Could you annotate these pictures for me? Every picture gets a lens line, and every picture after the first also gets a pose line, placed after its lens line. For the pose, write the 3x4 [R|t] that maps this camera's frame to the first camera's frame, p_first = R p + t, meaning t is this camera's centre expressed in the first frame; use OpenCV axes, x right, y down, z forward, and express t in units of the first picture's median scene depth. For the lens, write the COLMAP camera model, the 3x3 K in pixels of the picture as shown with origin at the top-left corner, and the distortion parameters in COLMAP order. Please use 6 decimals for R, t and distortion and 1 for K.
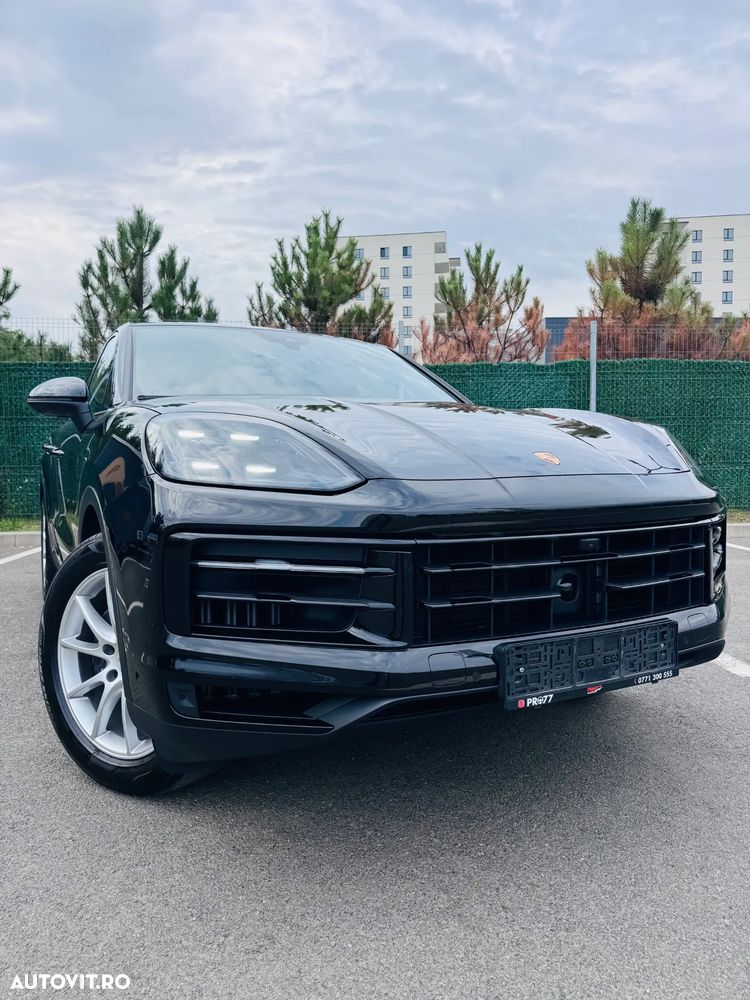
lens RADIAL K [[698.2, 0, 376.7], [0, 698.2, 500.9], [0, 0, 1]] dist [0.046599, -0.064746]
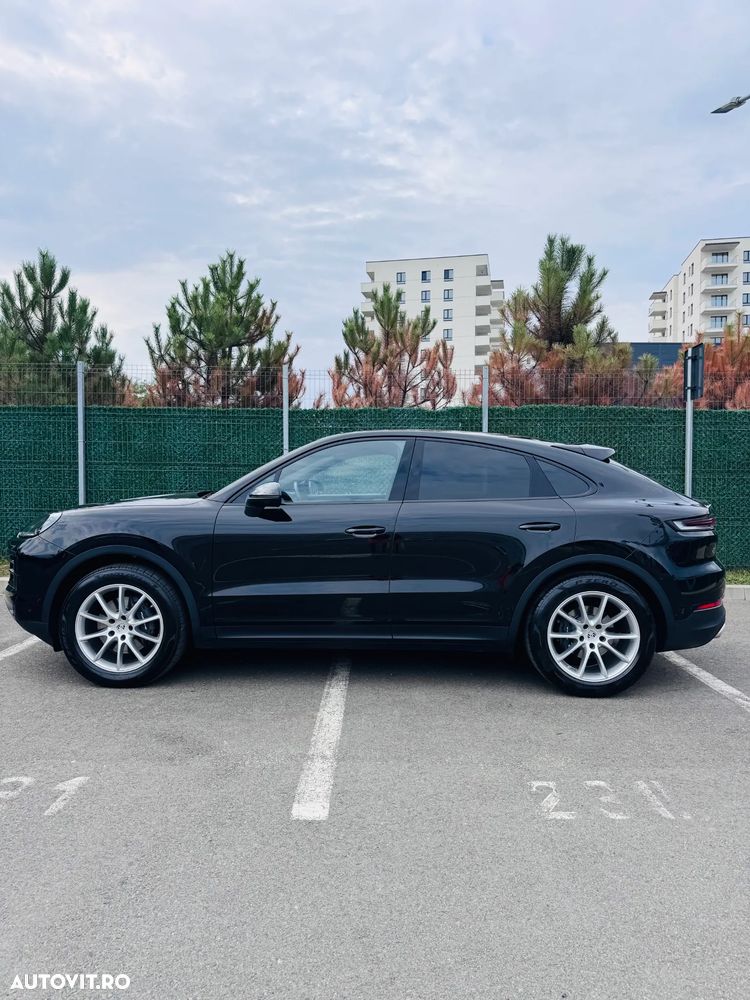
lens RADIAL K [[698.2, 0, 368.4], [0, 698.2, 503.1], [0, 0, 1]] dist [0.046599, -0.064746]
pose [[0.996793, 0.017419, -0.078098, 0.211140], [-0.019431, 0.999497, -0.025074, -0.038406], [0.077622, 0.026511, 0.996630, 0.038611]]
